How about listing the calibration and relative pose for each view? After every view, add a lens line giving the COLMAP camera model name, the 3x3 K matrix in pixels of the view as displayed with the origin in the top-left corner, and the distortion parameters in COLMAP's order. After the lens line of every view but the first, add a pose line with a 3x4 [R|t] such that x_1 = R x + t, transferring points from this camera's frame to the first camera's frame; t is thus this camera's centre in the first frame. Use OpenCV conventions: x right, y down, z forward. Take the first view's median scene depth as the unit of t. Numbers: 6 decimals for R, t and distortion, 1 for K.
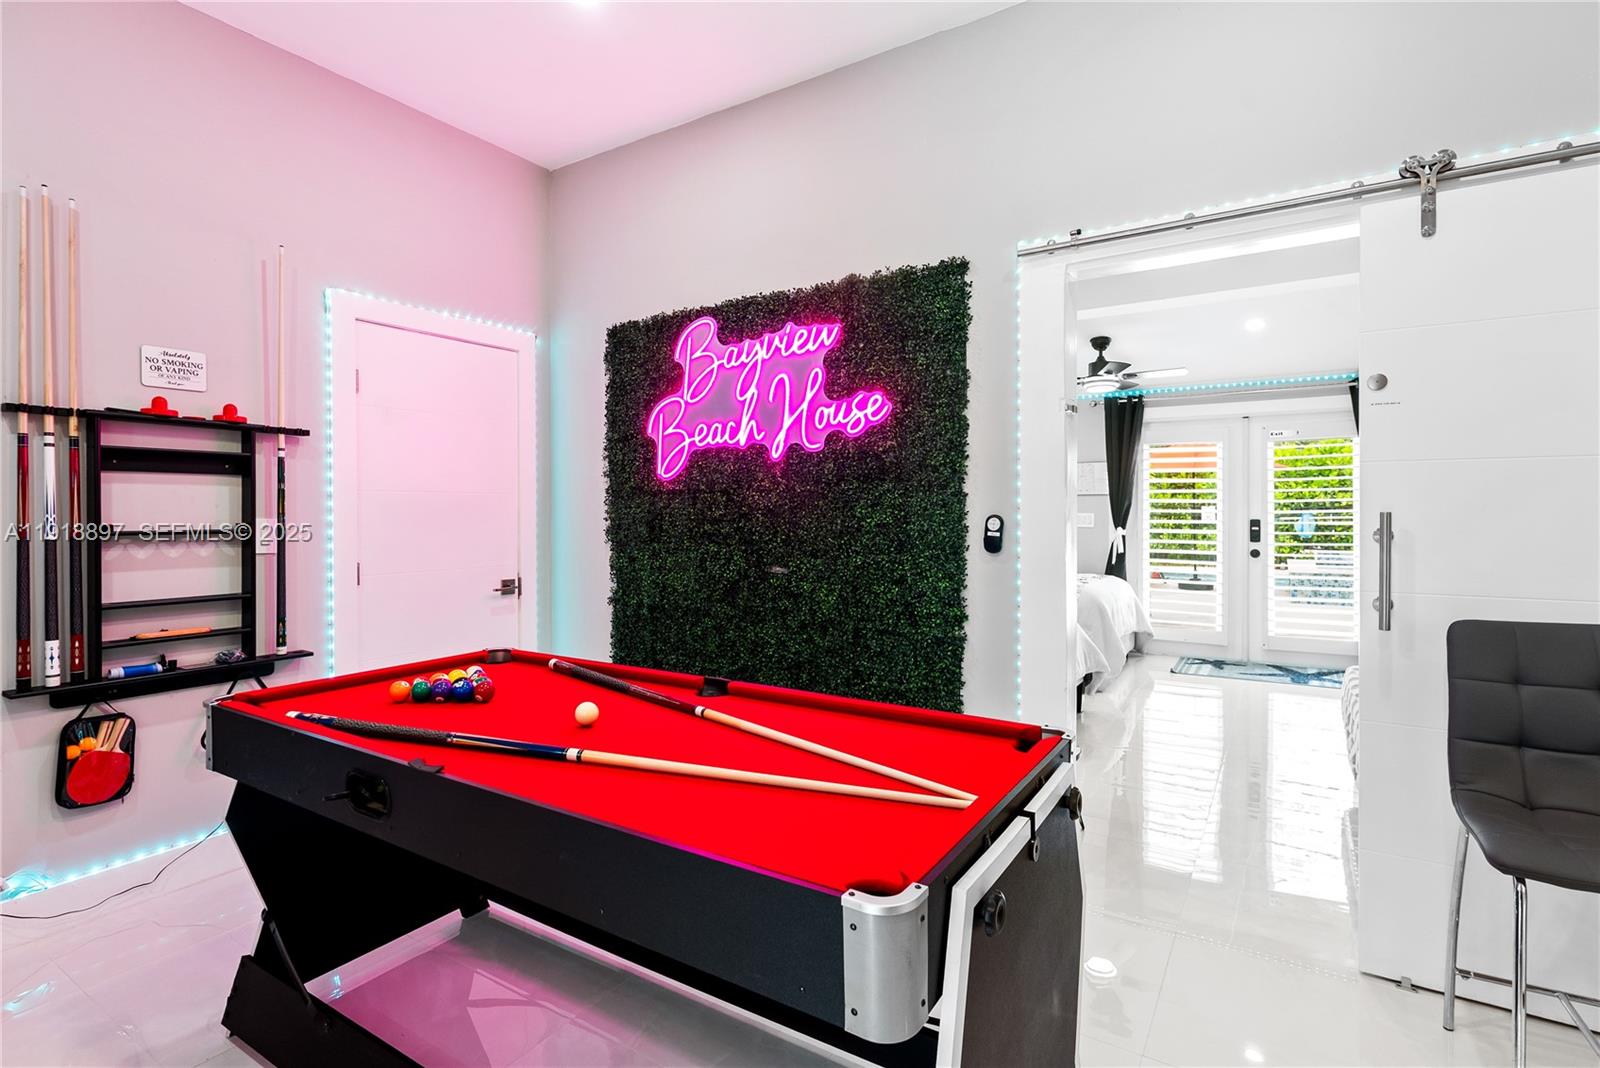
lens RADIAL K [[777.7, 0, 800.8], [0, 777.7, 511.5], [0, 0, 1]] dist [0.001257, 0.000473]
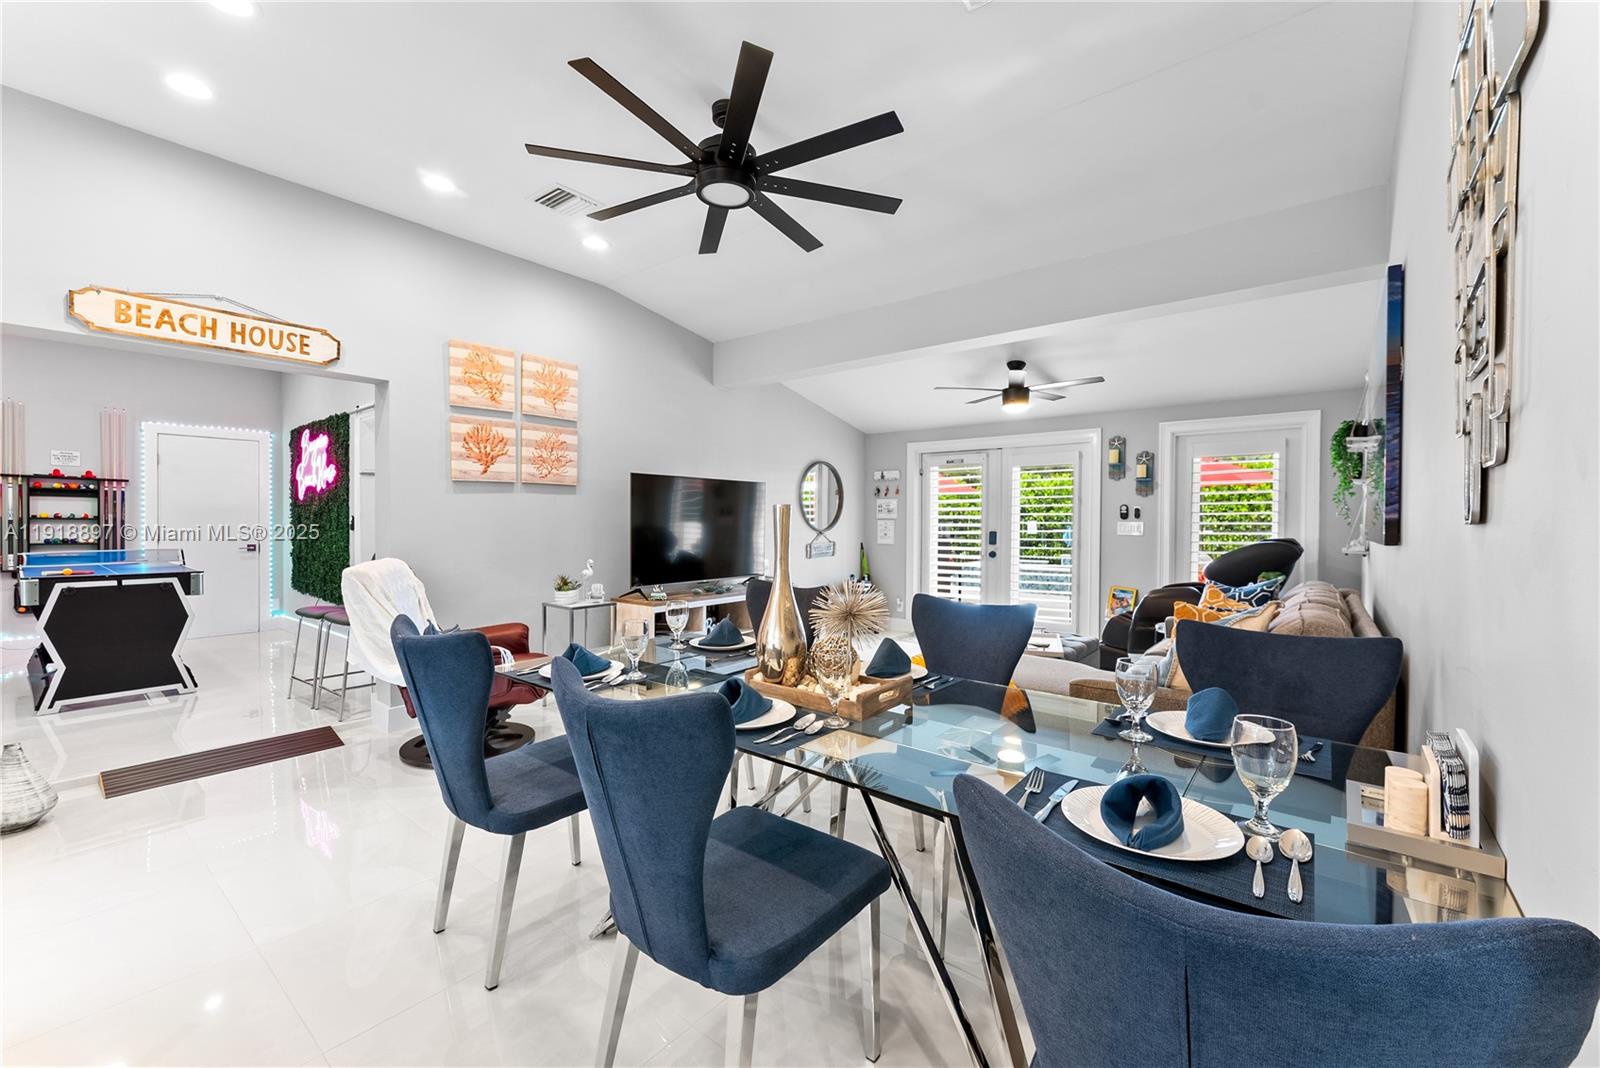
lens RADIAL K [[655.0, 0, 804.4], [0, 655.0, 528.3], [0, 0, 1]] dist [0.000022, 0.000101]
pose [[0.994725, 0.010430, -0.102048, 1.758814], [-0.009871, 0.999933, 0.005982, 0.018784], [0.102103, -0.004943, 0.994762, -0.889442]]
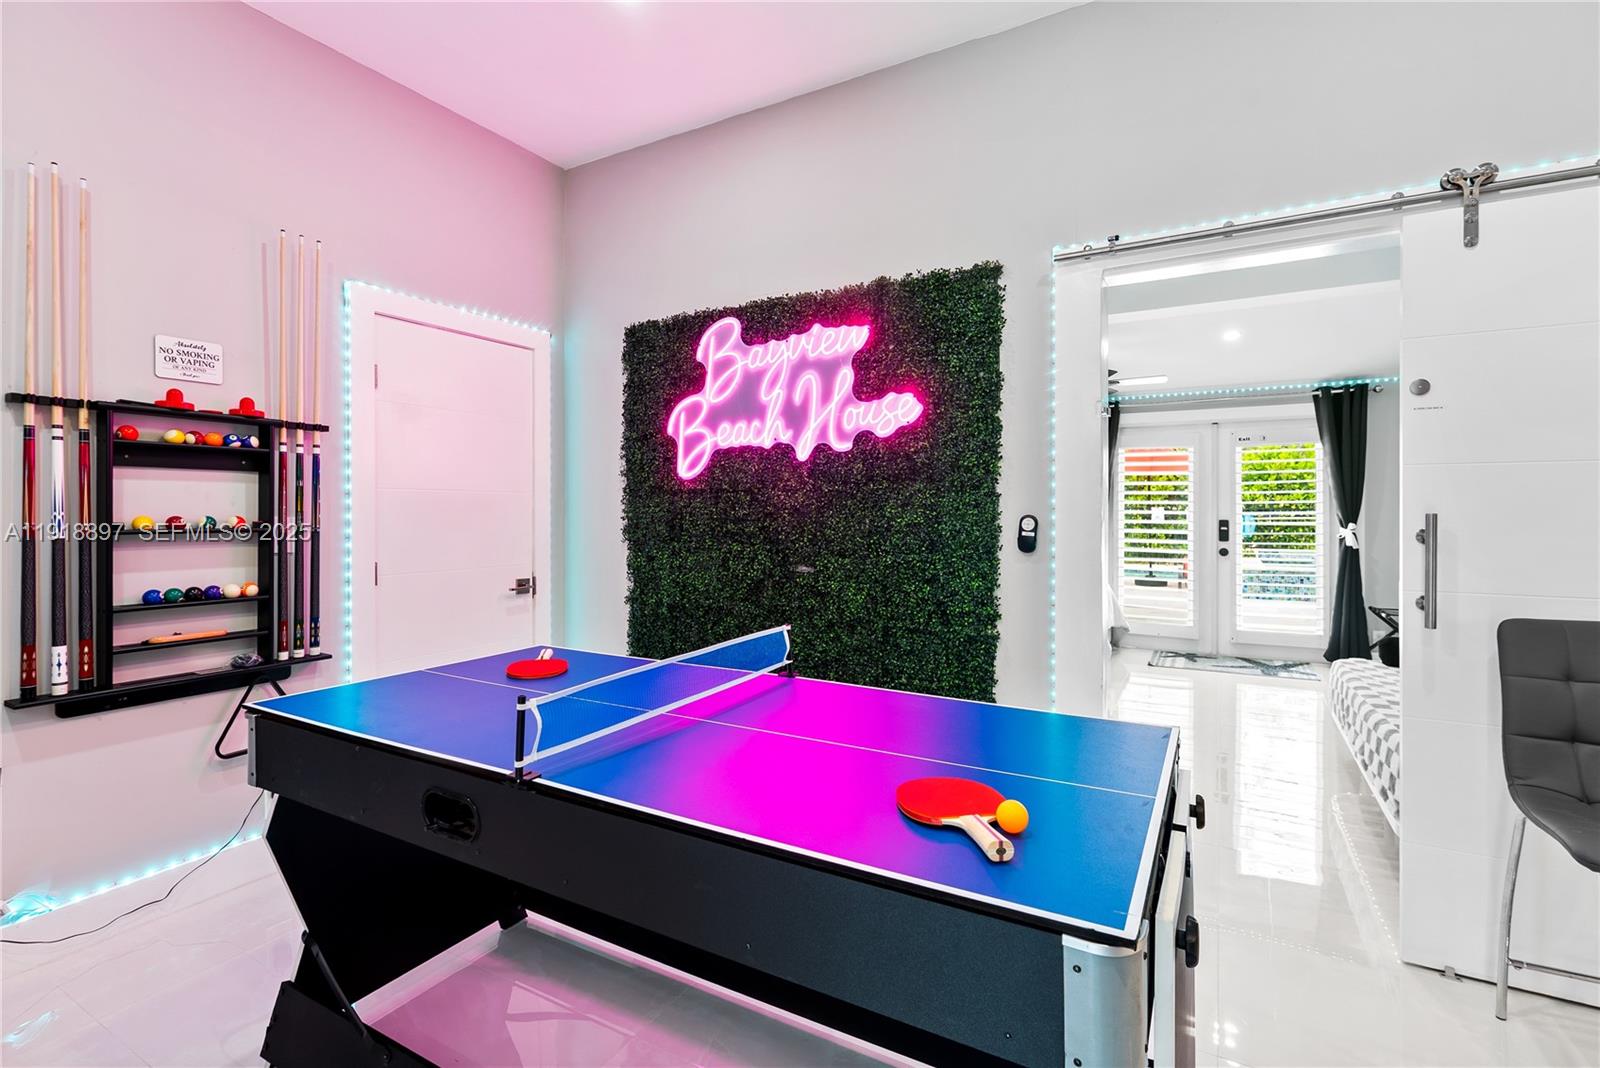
lens RADIAL K [[741.8, 0, 802.6], [0, 741.8, 508.1], [0, 0, 1]] dist [0.001661, 0.000073]
pose [[0.998618, 0.003216, 0.052459, -0.088288], [-0.002982, 0.999985, -0.004524, 0.000384], [-0.052473, 0.004362, 0.998613, 0.043946]]
